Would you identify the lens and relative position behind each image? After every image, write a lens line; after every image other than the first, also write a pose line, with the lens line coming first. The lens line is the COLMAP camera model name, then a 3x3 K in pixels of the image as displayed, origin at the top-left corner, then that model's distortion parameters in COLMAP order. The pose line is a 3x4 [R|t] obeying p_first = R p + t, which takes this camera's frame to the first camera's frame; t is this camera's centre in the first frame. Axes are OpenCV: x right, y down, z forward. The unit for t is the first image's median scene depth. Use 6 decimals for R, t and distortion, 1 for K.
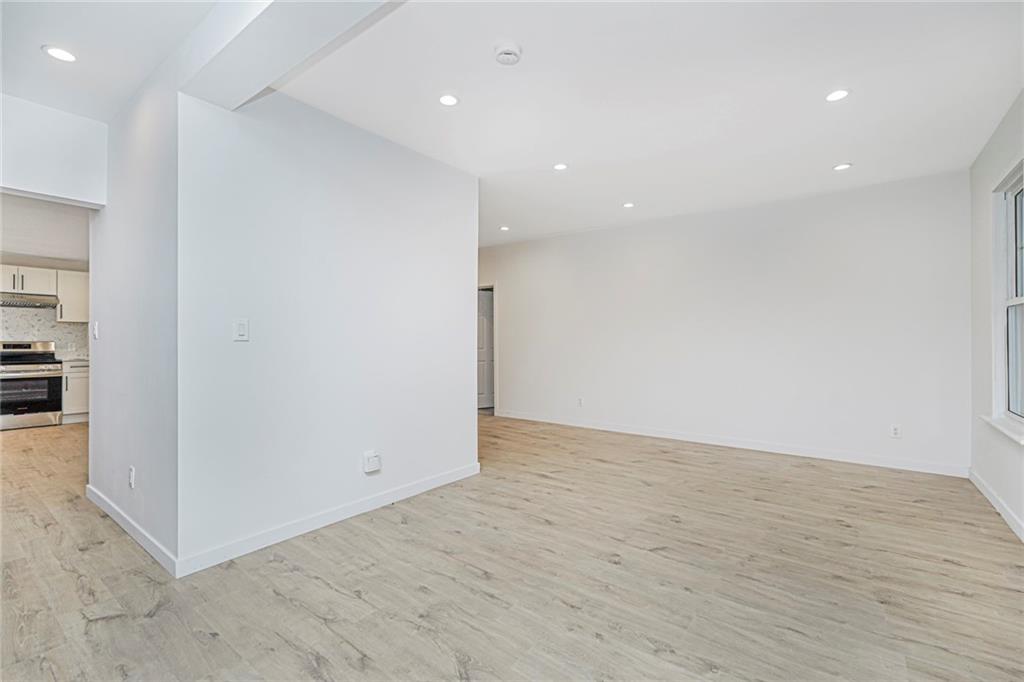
lens RADIAL K [[456.5, 0, 514.6], [0, 456.5, 341.4], [0, 0, 1]] dist [-0.013684, 0.007613]
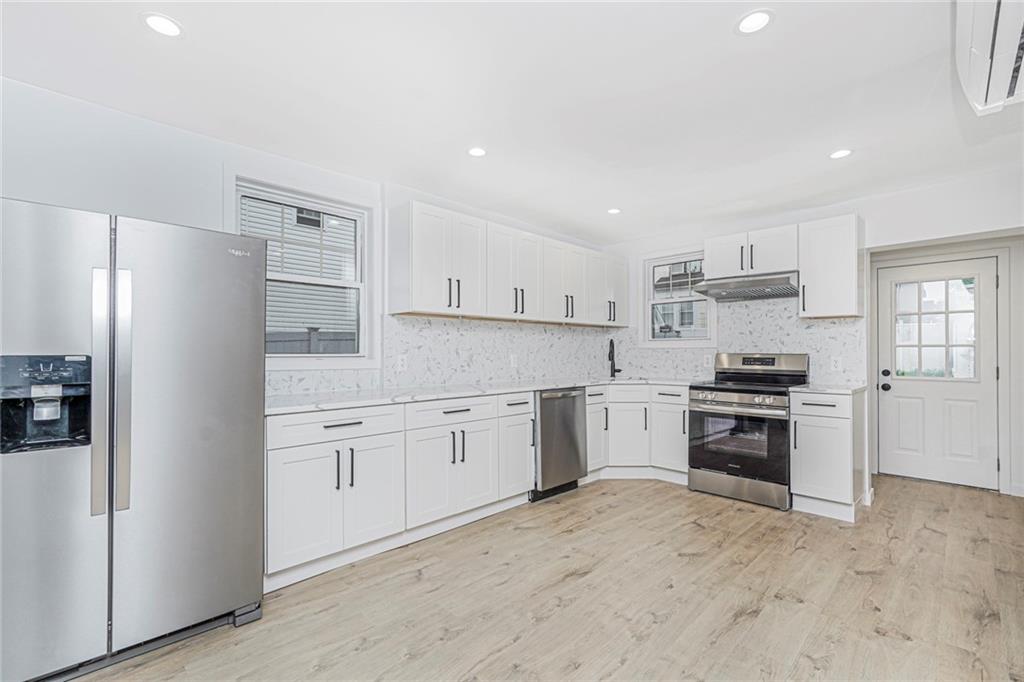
lens RADIAL K [[456.5, 0, 512.4], [0, 456.5, 352.1], [0, 0, 1]] dist [-0.013684, 0.007613]
pose [[-0.147921, 0.000494, -0.988999, -0.833254], [0.004090, 0.999992, -0.000112, -0.006548], [0.988991, -0.004062, -0.147922, 1.489075]]
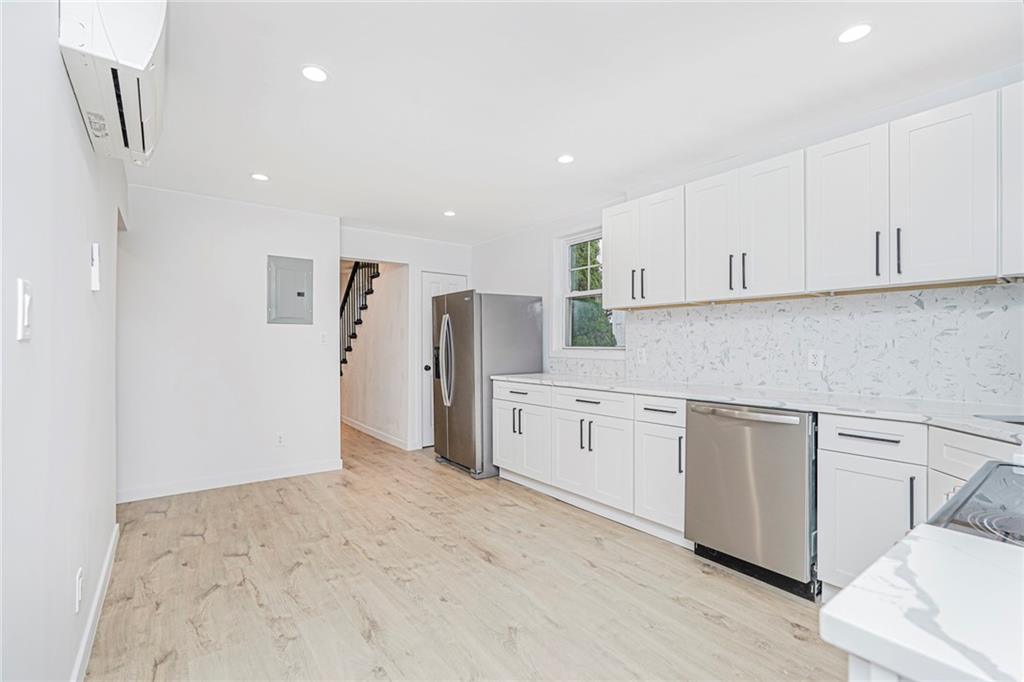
lens RADIAL K [[456.5, 0, 507.8], [0, 456.5, 341.2], [0, 0, 1]] dist [-0.013684, 0.007613]
pose [[-0.957873, 0.004583, 0.287156, -1.833931], [0.001580, 0.999942, -0.010689, -0.007208], [-0.287189, -0.009785, -0.957824, 2.222224]]
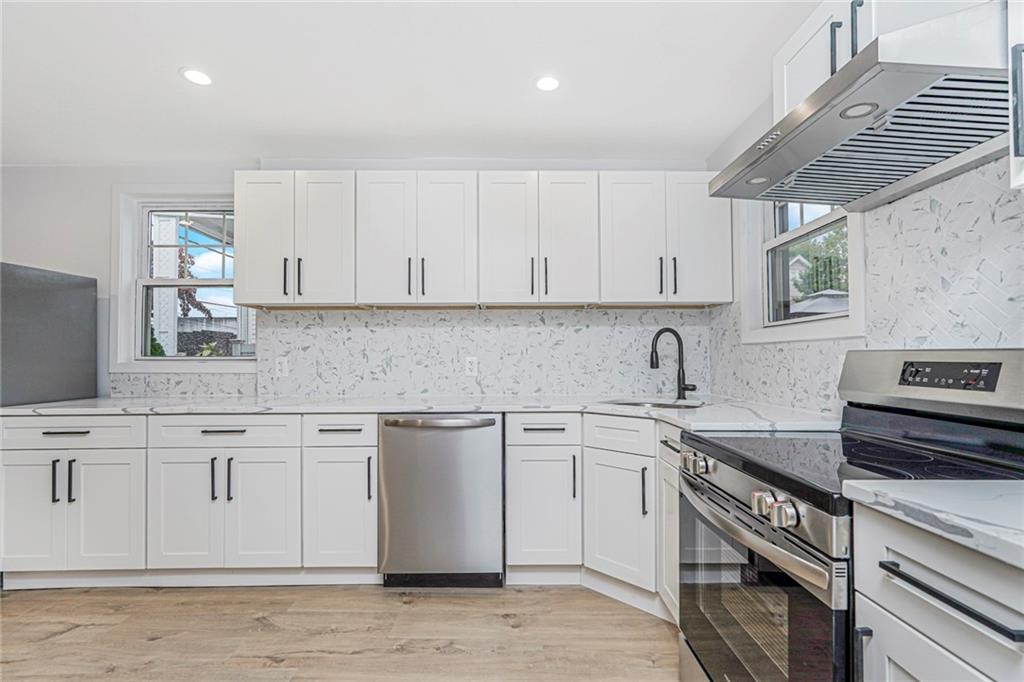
lens RADIAL K [[456.5, 0, 508.3], [0, 456.5, 353.9], [0, 0, 1]] dist [-0.013684, 0.007613]
pose [[-0.799804, -0.002122, -0.600257, -1.649588], [0.007050, 0.999892, -0.012929, 0.005867], [0.600220, -0.014573, -0.799702, 2.051076]]
